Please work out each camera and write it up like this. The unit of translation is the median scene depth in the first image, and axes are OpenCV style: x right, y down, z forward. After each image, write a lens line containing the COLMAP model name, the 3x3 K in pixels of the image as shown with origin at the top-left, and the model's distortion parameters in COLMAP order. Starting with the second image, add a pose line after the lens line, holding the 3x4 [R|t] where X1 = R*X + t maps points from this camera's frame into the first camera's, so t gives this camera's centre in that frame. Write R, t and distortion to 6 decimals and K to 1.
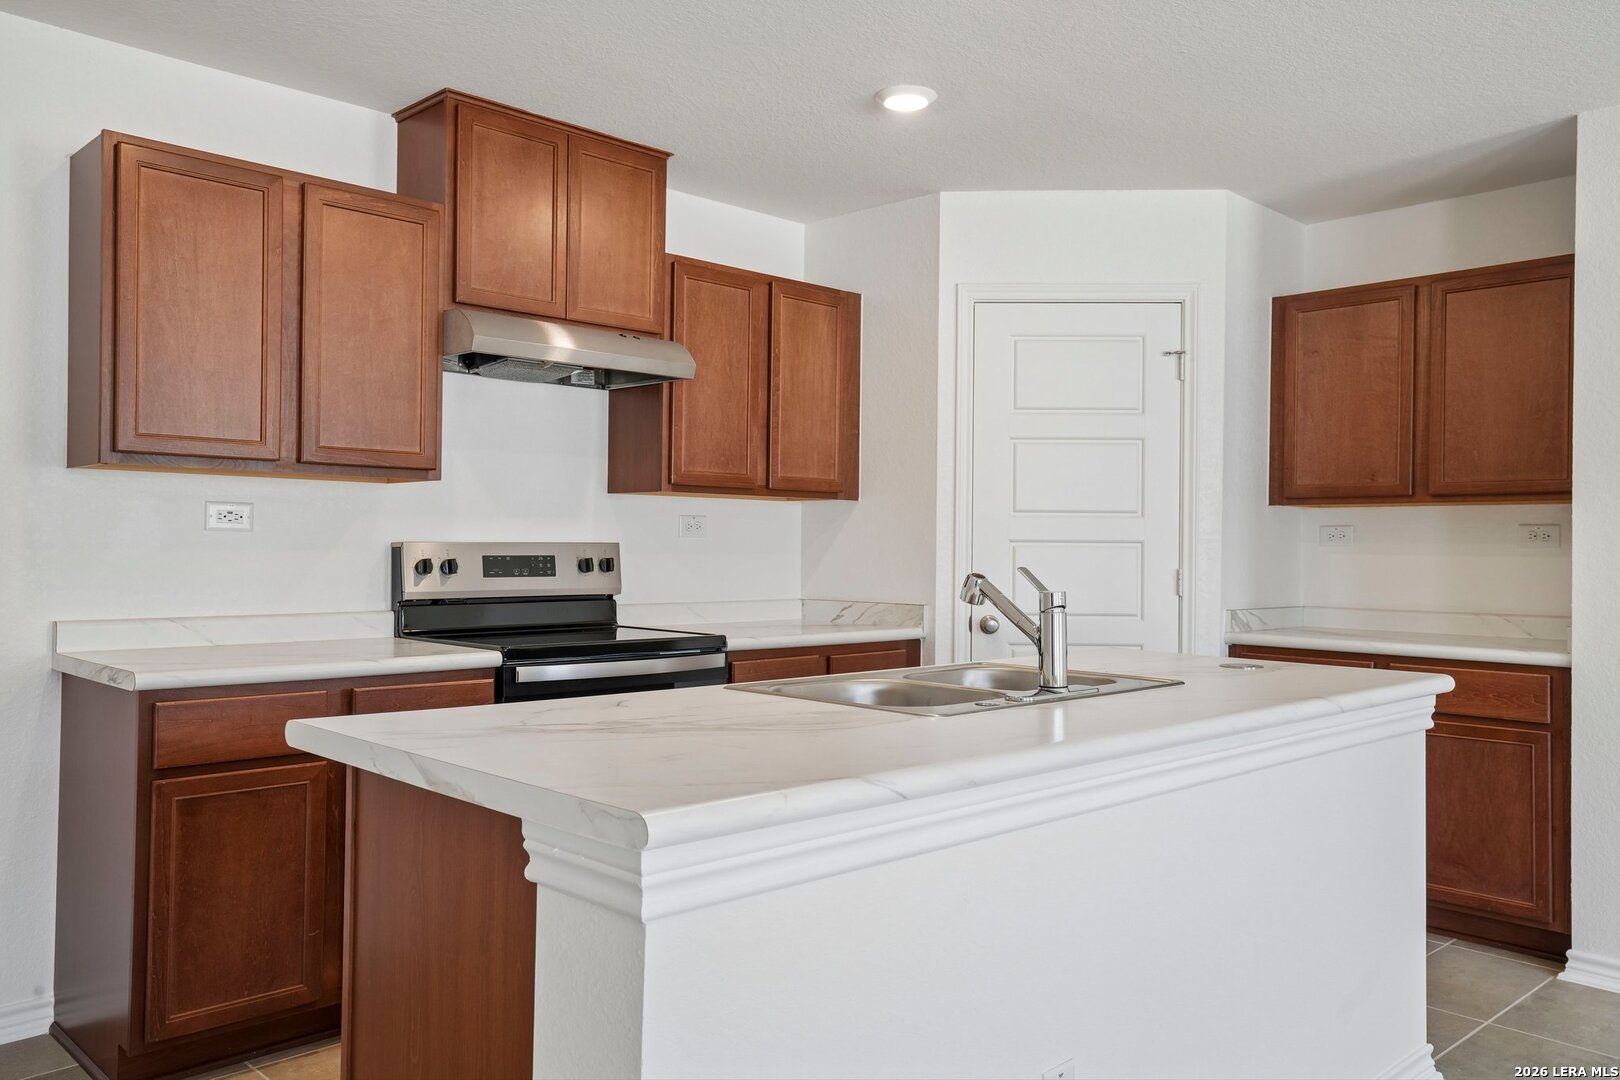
lens RADIAL K [[1250.8, 0, 810.4], [0, 1250.8, 533.5], [0, 0, 1]] dist [0.009634, 0.005768]
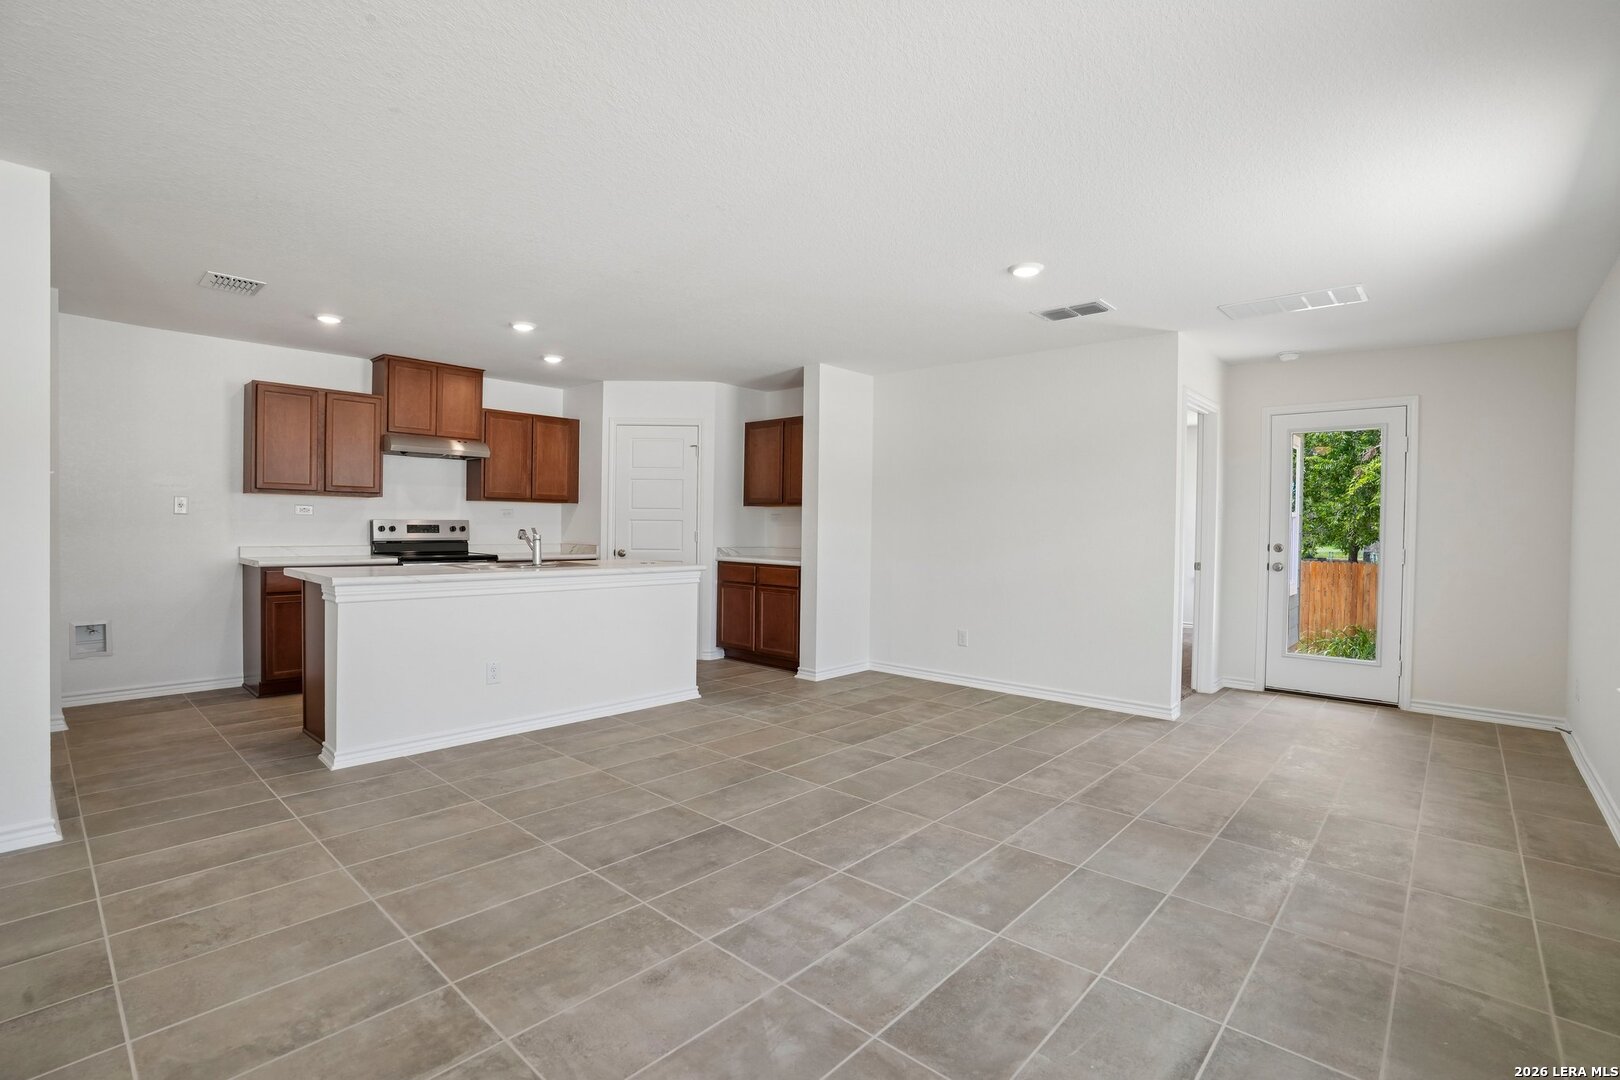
lens RADIAL K [[746.1, 0, 805.7], [0, 746.1, 534.9], [0, 0, 1]] dist [-0.066935, 0.023960]
pose [[0.998054, 0.002680, 0.062295, 0.464046], [-0.004142, 0.999719, 0.023350, -0.000433], [-0.062215, -0.023563, 0.997785, -0.574877]]
